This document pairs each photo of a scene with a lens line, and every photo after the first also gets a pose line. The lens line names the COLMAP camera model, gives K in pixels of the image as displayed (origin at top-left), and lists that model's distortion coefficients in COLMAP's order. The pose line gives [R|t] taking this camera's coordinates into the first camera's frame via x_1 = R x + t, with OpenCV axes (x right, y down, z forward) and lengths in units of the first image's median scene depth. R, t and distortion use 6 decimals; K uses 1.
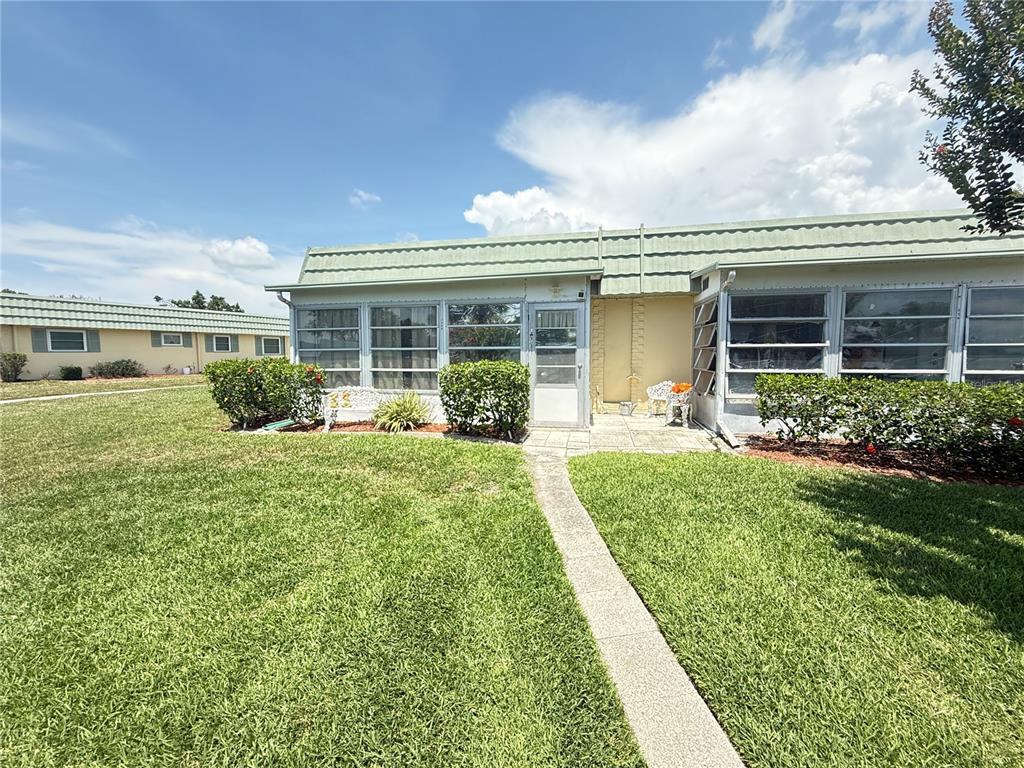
lens RADIAL K [[407.4, 0, 510.0], [0, 407.4, 383.3], [0, 0, 1]] dist [-0.001102, -0.000123]
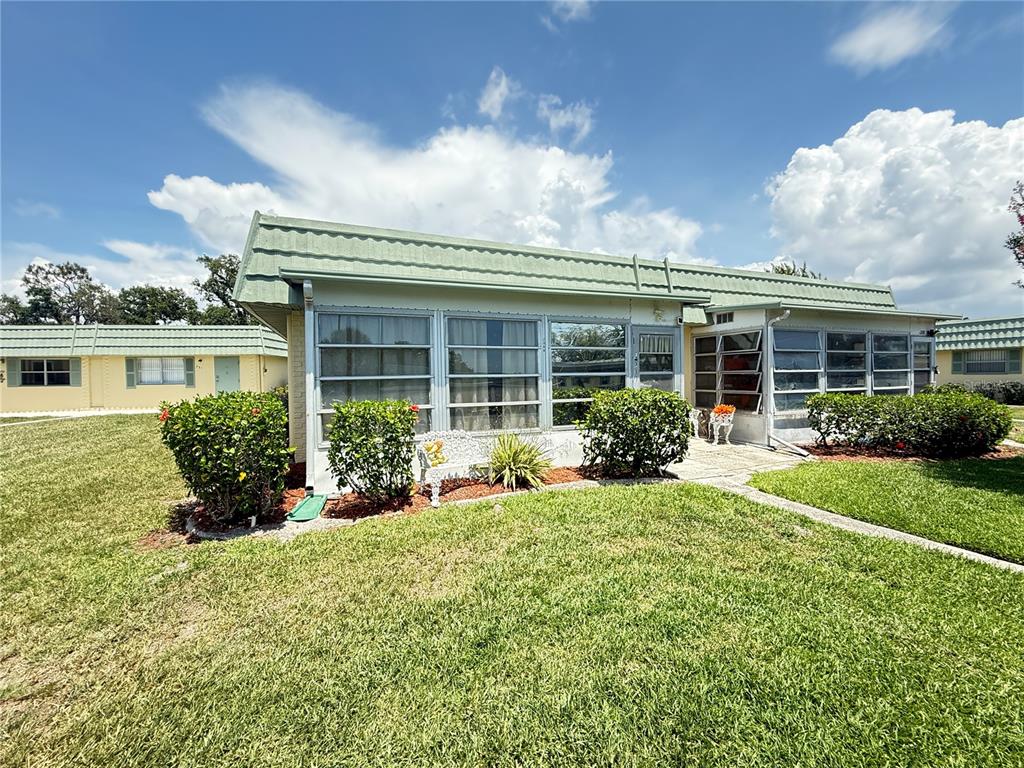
lens RADIAL K [[426.0, 0, 512.0], [0, 426.0, 384.0], [0, 0, 1]] dist [-0.001731, -0.000037]
pose [[0.828271, -0.018647, 0.560017, -0.662473], [0.051390, 0.997762, -0.042784, -0.034066], [-0.557966, 0.064216, 0.827375, 0.329580]]
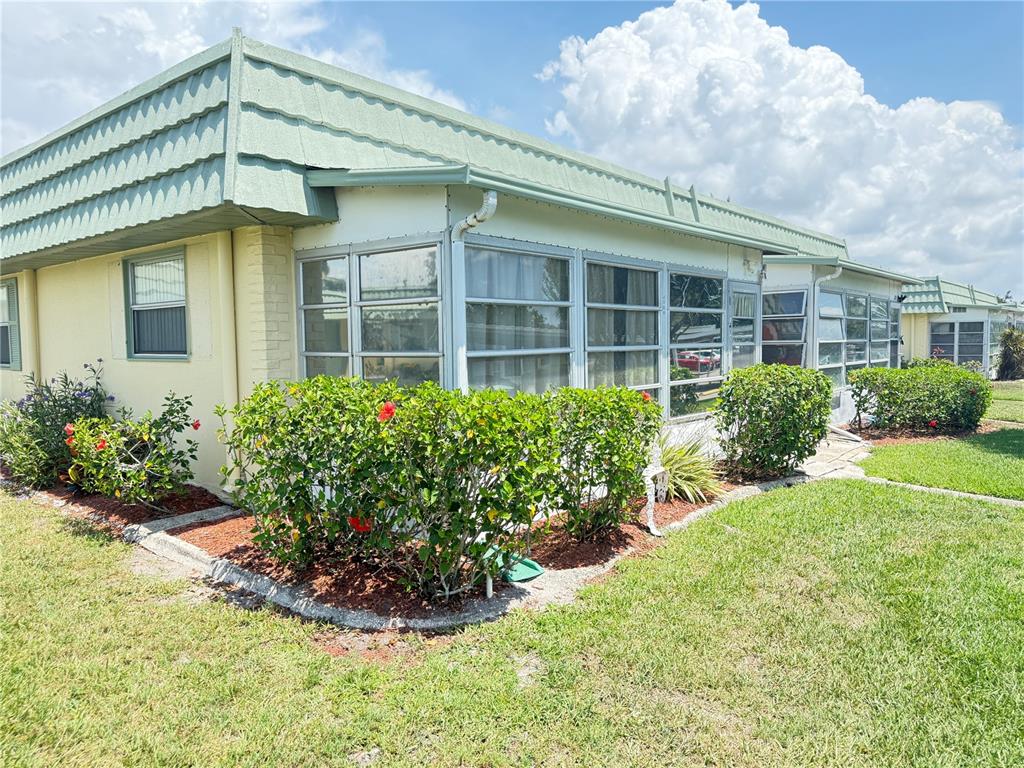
lens RADIAL K [[715.7, 0, 512.5], [0, 715.7, 389.4], [0, 0, 1]] dist [0.040029, -0.061479]
pose [[0.471015, -0.063728, 0.879820, -1.109138], [0.069913, 0.996946, 0.034783, -0.073110], [-0.879350, 0.045127, 0.474032, 0.683366]]
